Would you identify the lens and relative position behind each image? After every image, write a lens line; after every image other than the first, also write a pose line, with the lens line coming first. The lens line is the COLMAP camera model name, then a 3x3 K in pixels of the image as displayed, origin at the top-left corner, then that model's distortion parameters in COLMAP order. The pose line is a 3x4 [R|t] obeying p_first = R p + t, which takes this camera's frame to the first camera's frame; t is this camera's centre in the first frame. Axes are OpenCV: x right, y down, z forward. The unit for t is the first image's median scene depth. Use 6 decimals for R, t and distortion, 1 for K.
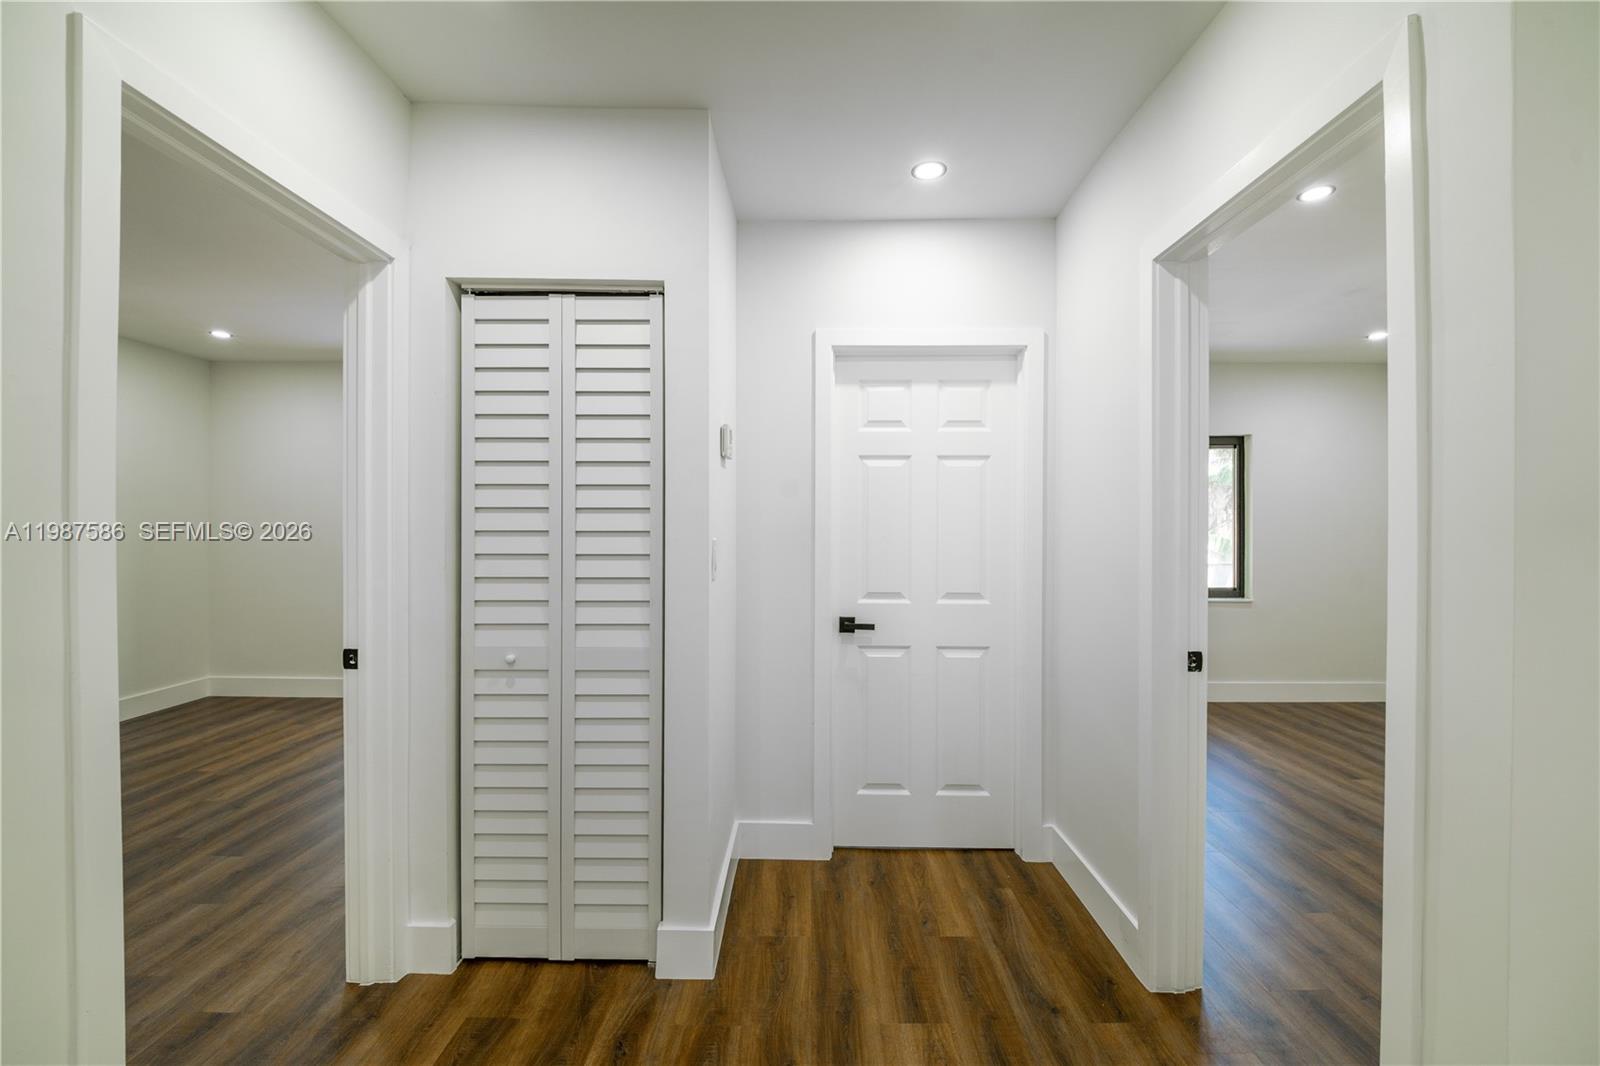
lens RADIAL K [[671.6, 0, 816.8], [0, 671.6, 532.2], [0, 0, 1]] dist [-0.005860, -0.005916]
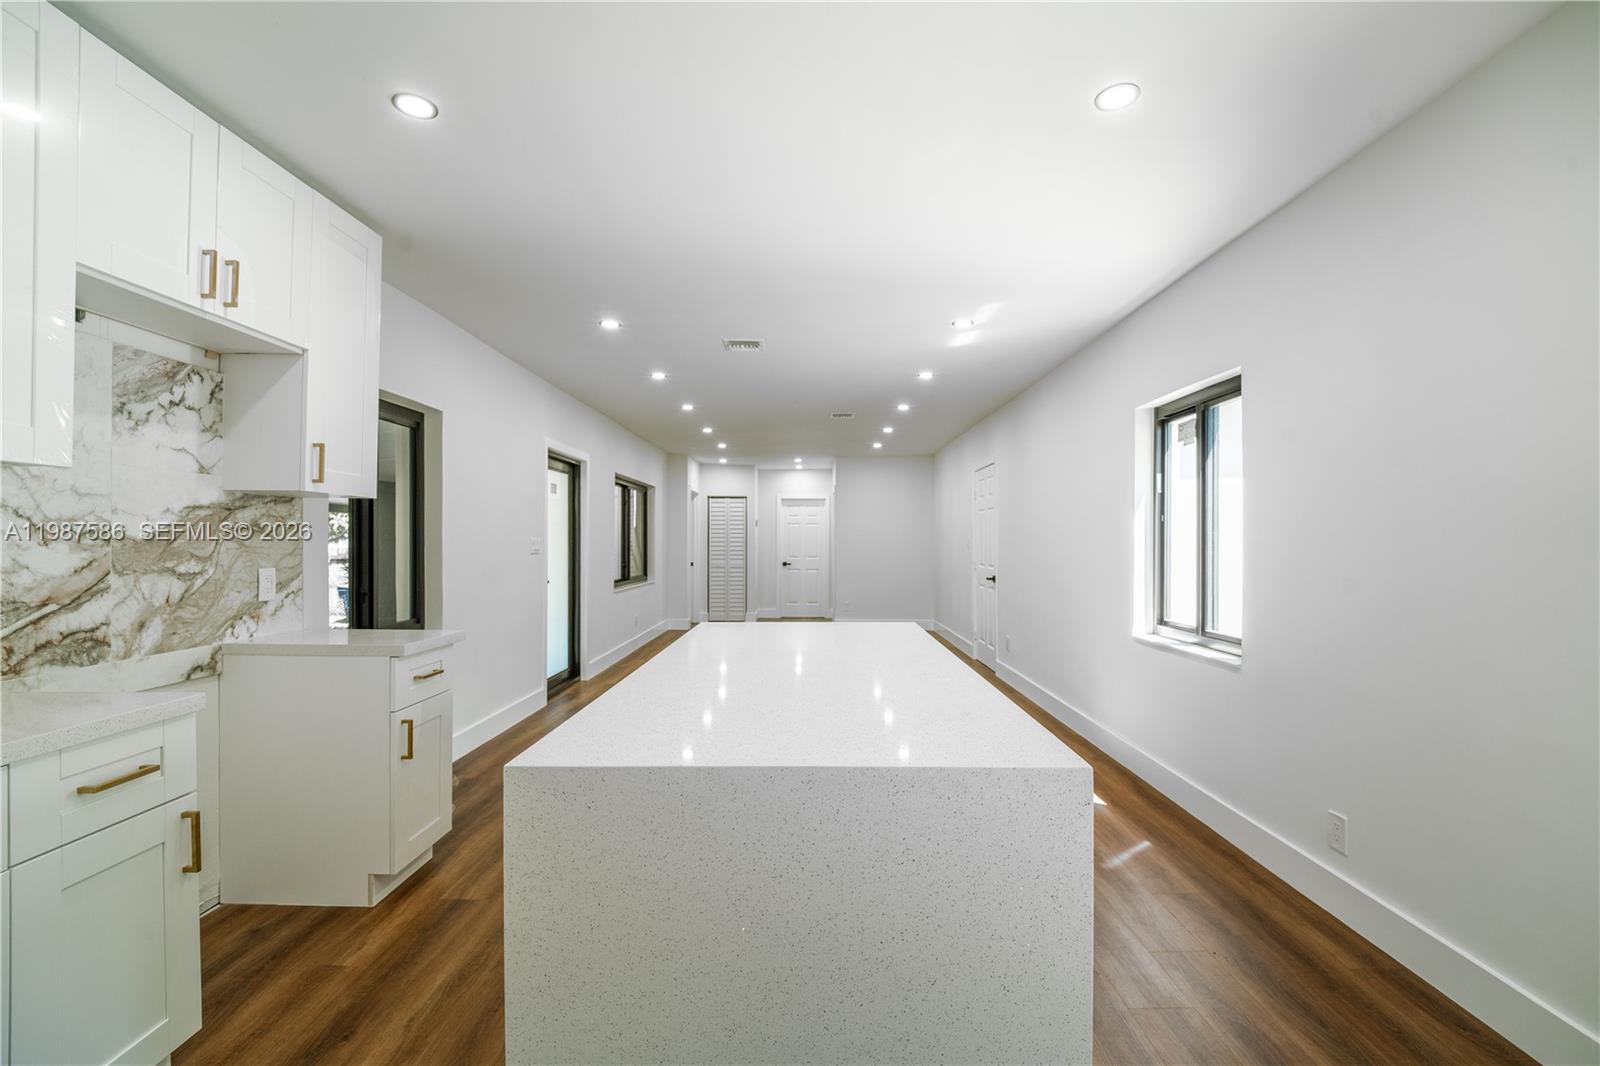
lens RADIAL K [[671.6, 0, 810.0], [0, 671.6, 538.2], [0, 0, 1]] dist [-0.005860, -0.005916]
pose [[0.999992, 0.001979, -0.003382, 0.300443], [-0.001984, 0.999997, -0.001502, -0.021673], [0.003379, 0.001509, 0.999993, -4.381529]]
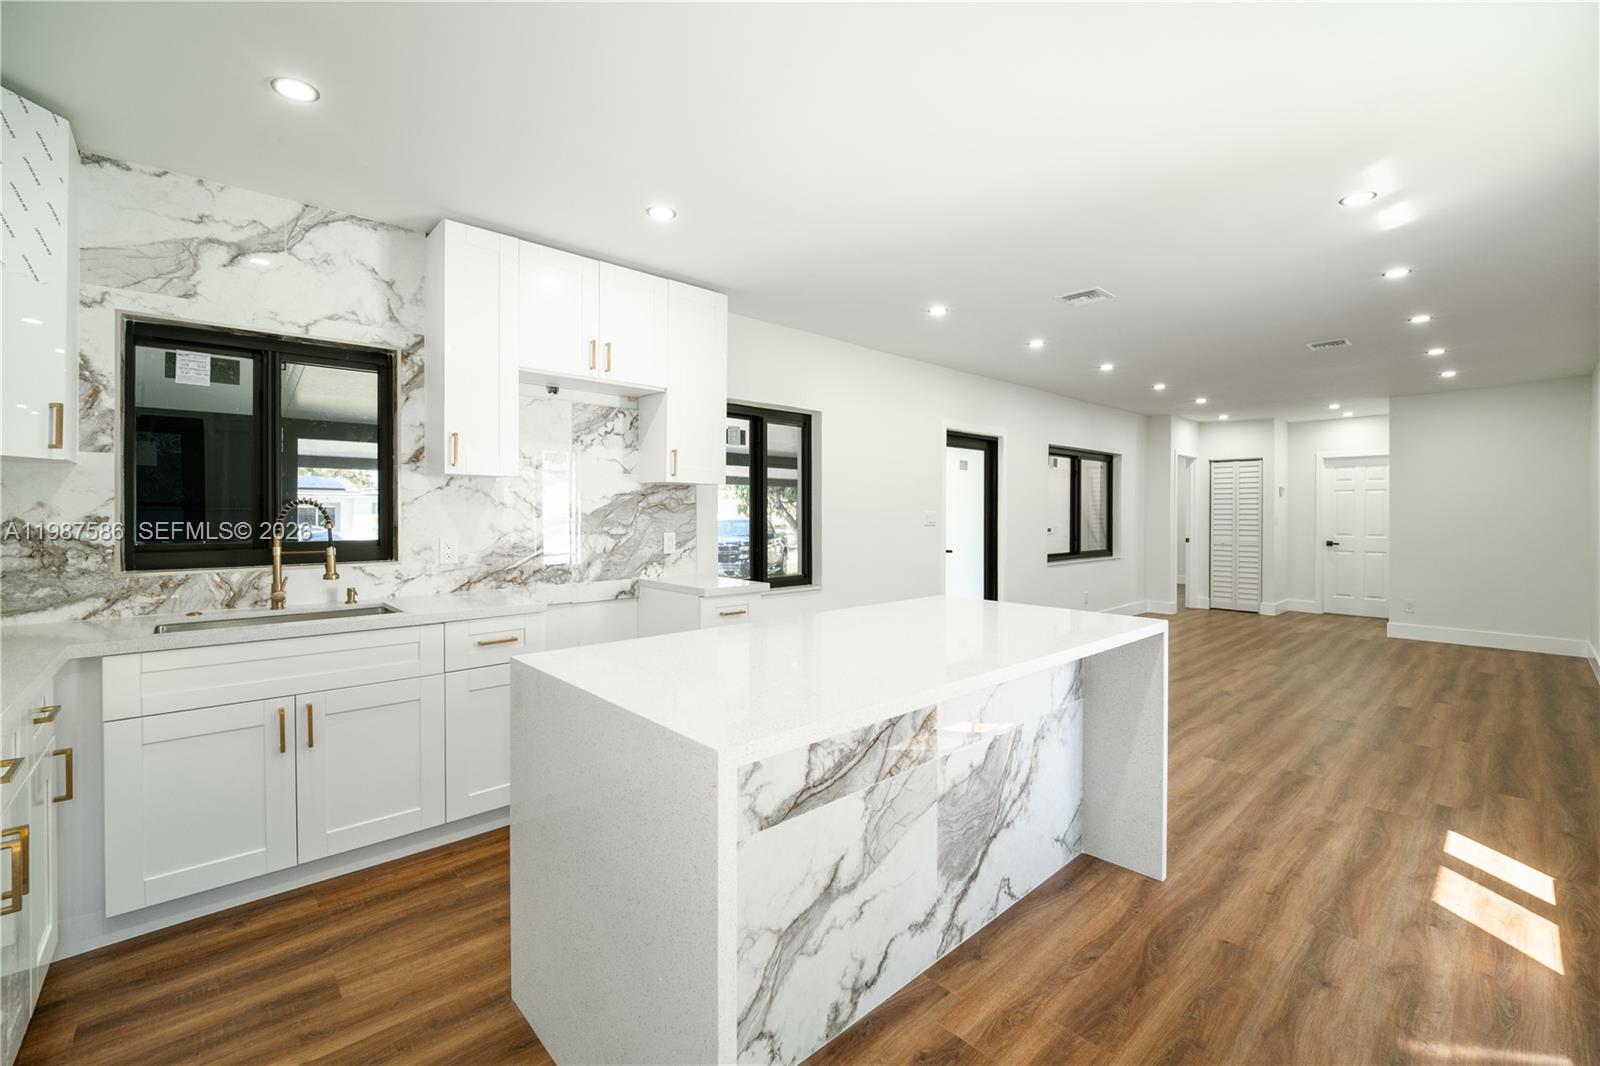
lens RADIAL K [[671.6, 0, 804.4], [0, 671.6, 514.7], [0, 0, 1]] dist [-0.005860, -0.005916]
pose [[0.673920, 0.004559, -0.738790, 0.977997], [0.000838, 0.999976, 0.006935, -0.029597], [0.738804, -0.005293, 0.673900, -4.133635]]
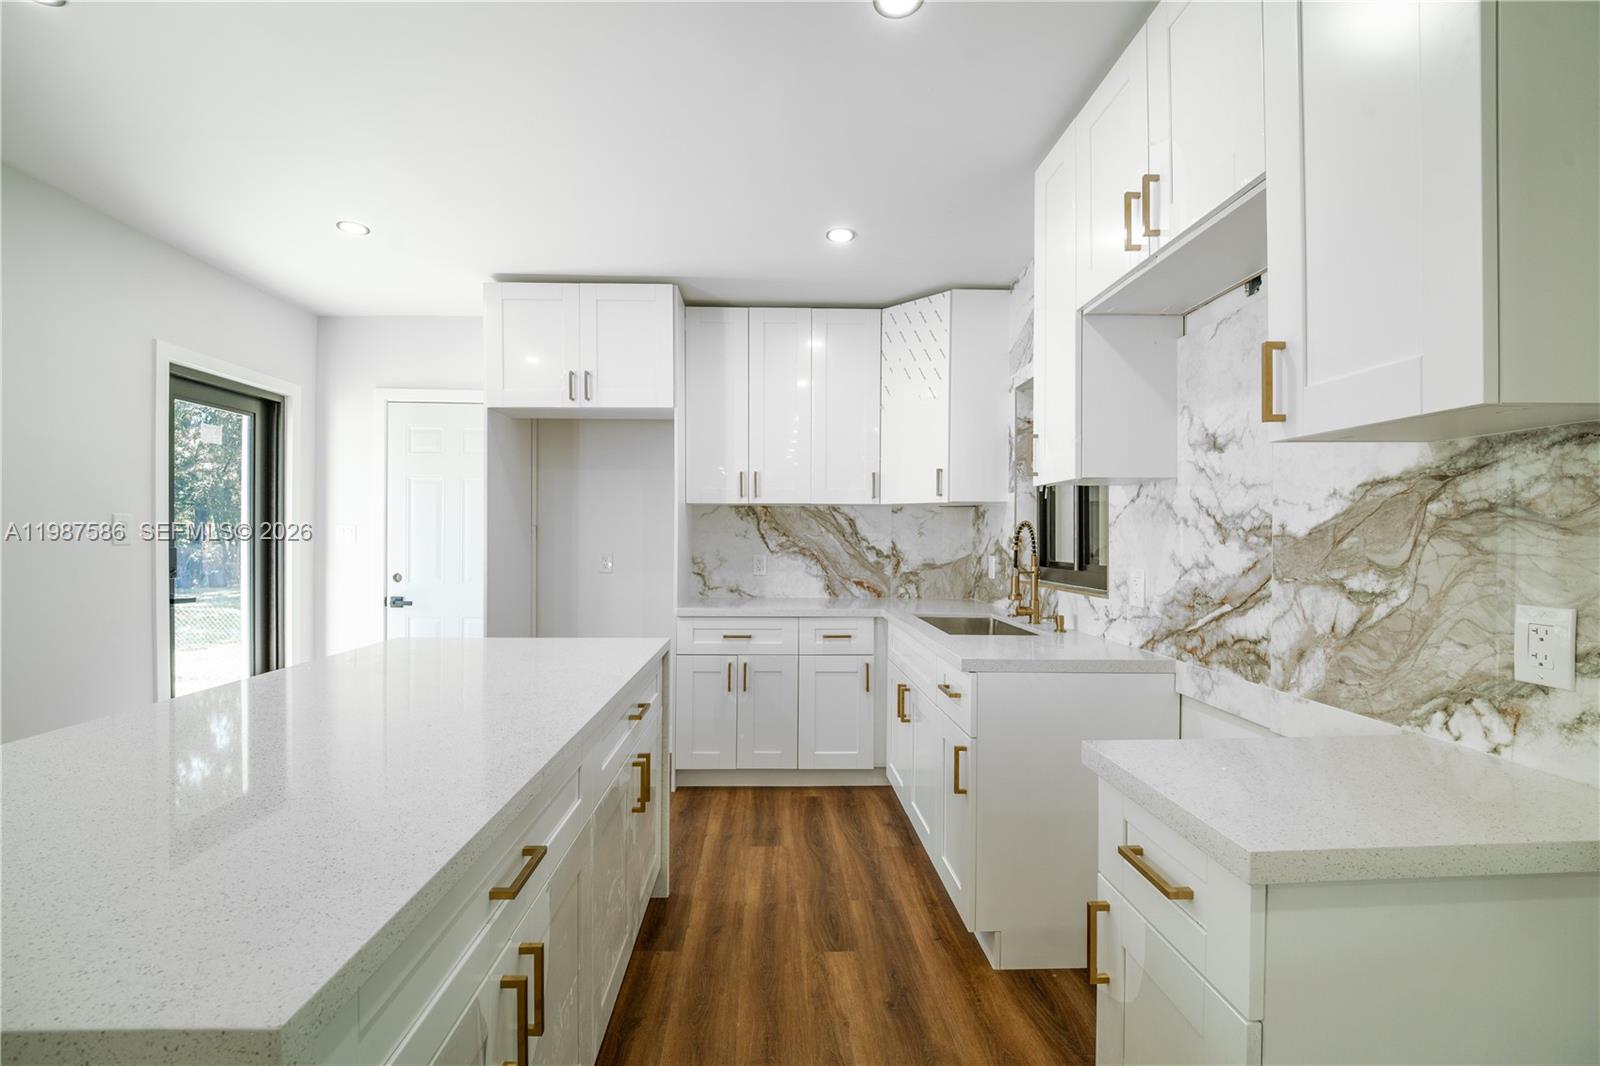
lens RADIAL K [[671.6, 0, 791.0], [0, 671.6, 534.4], [0, 0, 1]] dist [-0.005860, -0.005916]
pose [[-0.999661, -0.002829, -0.025893, -0.144391], [-0.002651, 0.999973, -0.006913, -0.015421], [0.025911, -0.006842, -0.999641, -2.583565]]
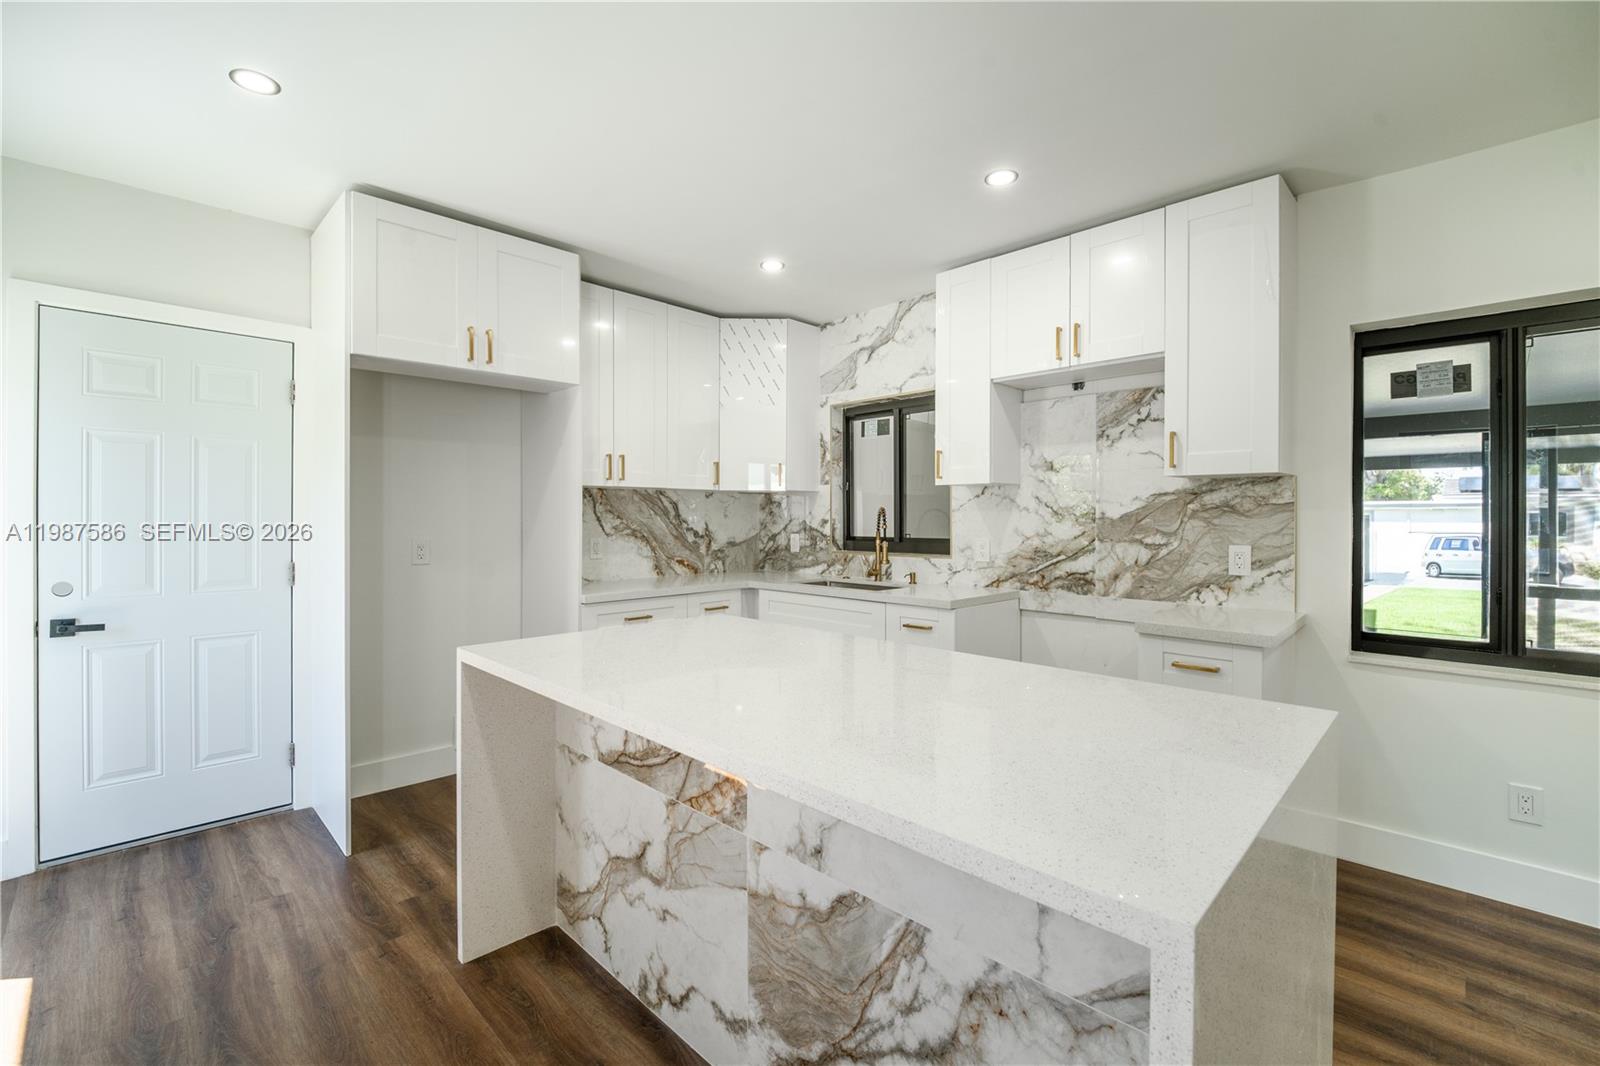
lens RADIAL K [[671.6, 0, 804.8], [0, 671.6, 520.0], [0, 0, 1]] dist [-0.005860, -0.005916]
pose [[-0.700689, 0.004075, -0.713456, 0.876950], [0.003597, 0.999991, 0.002180, -0.022570], [0.713458, -0.001039, -0.700697, -2.761291]]
